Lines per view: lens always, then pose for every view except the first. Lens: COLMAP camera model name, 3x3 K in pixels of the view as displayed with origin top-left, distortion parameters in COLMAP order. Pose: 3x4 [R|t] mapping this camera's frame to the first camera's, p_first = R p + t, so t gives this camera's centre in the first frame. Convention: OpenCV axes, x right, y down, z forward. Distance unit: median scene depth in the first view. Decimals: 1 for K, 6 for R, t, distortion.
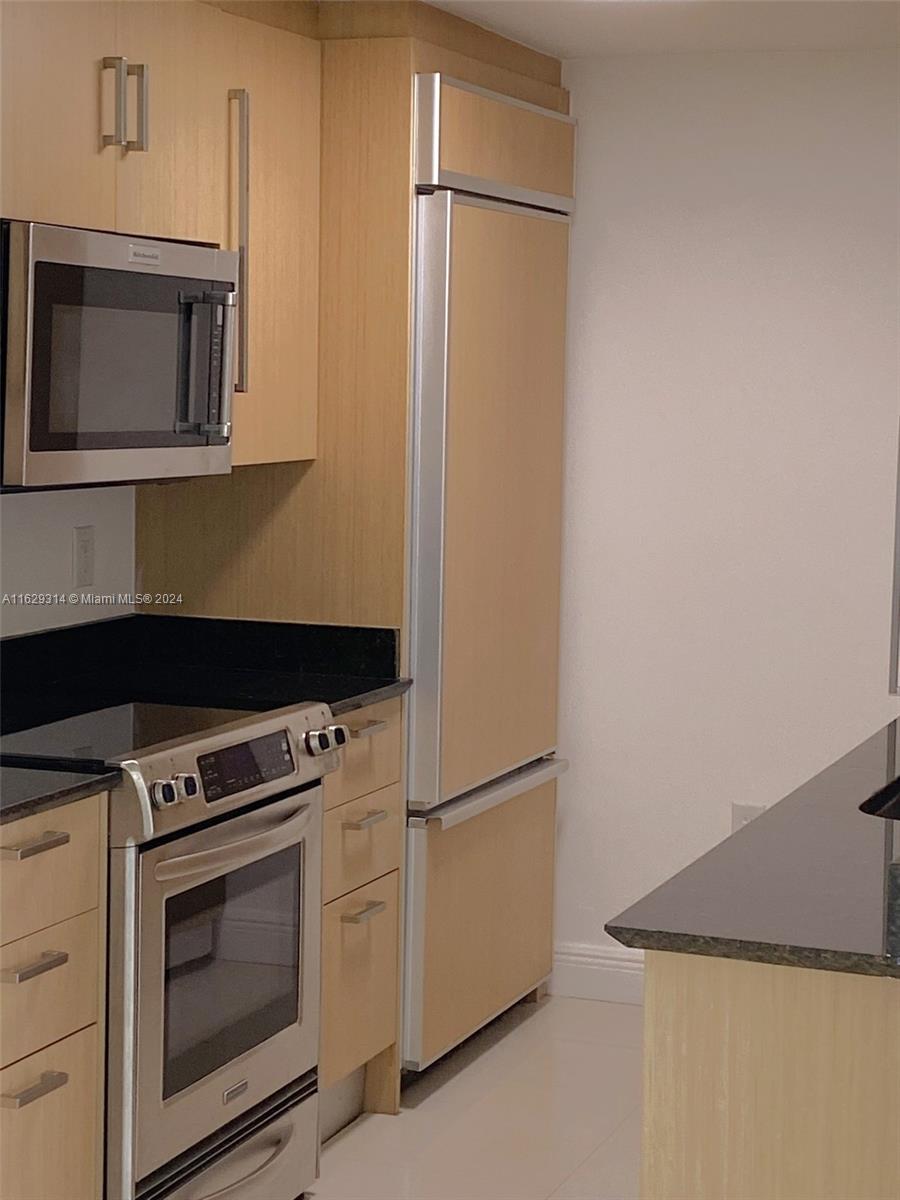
lens RADIAL K [[2401.5, 0, 450.0], [0, 2401.5, 600.0], [0, 0, 1]] dist [0.023912, 0.362406]
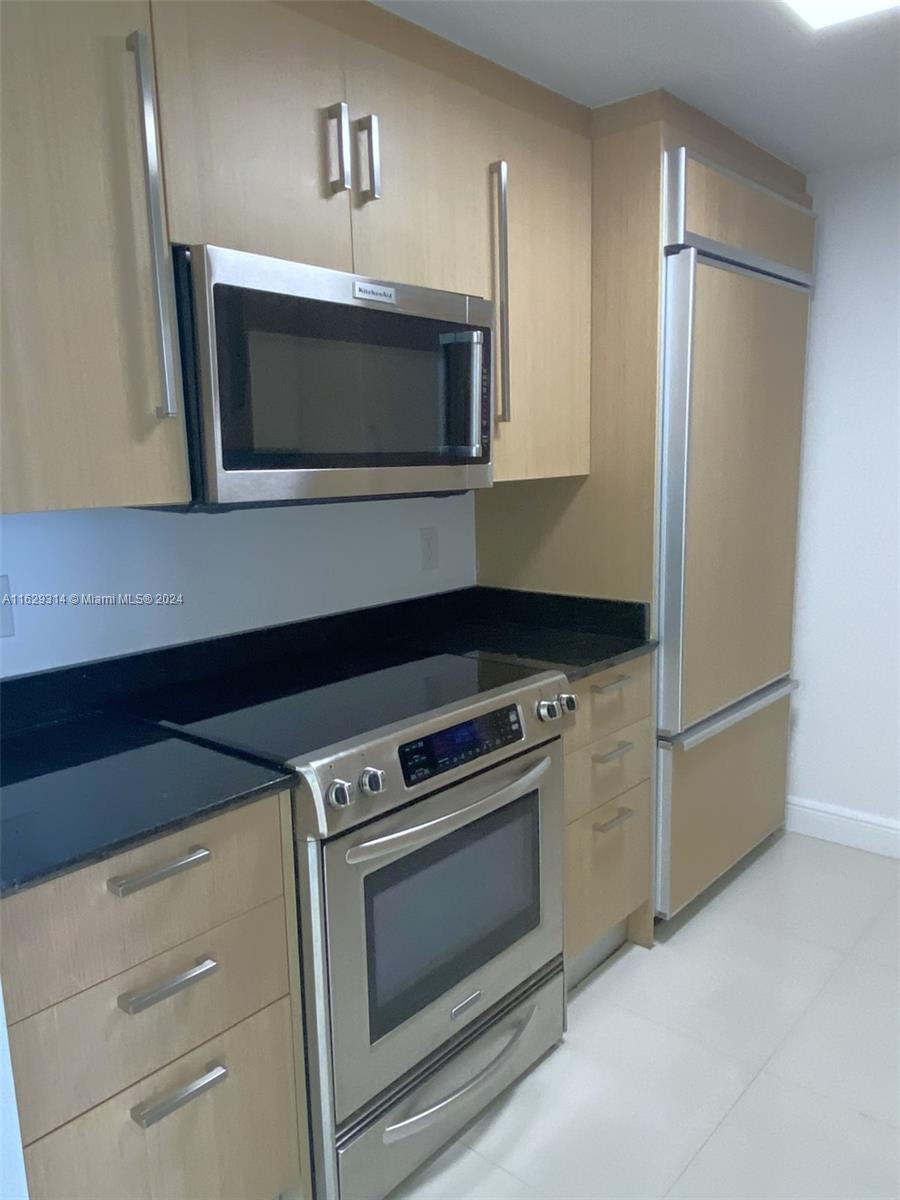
lens RADIAL K [[822.1, 0, 476.2], [0, 822.1, 602.4], [0, 0, 1]] dist [0.094403, -0.148357]
pose [[0.935415, 0.023592, -0.352763, 0.053500], [0.005919, 0.996586, 0.082346, -0.027982], [0.353502, -0.079116, 0.932082, 0.585630]]
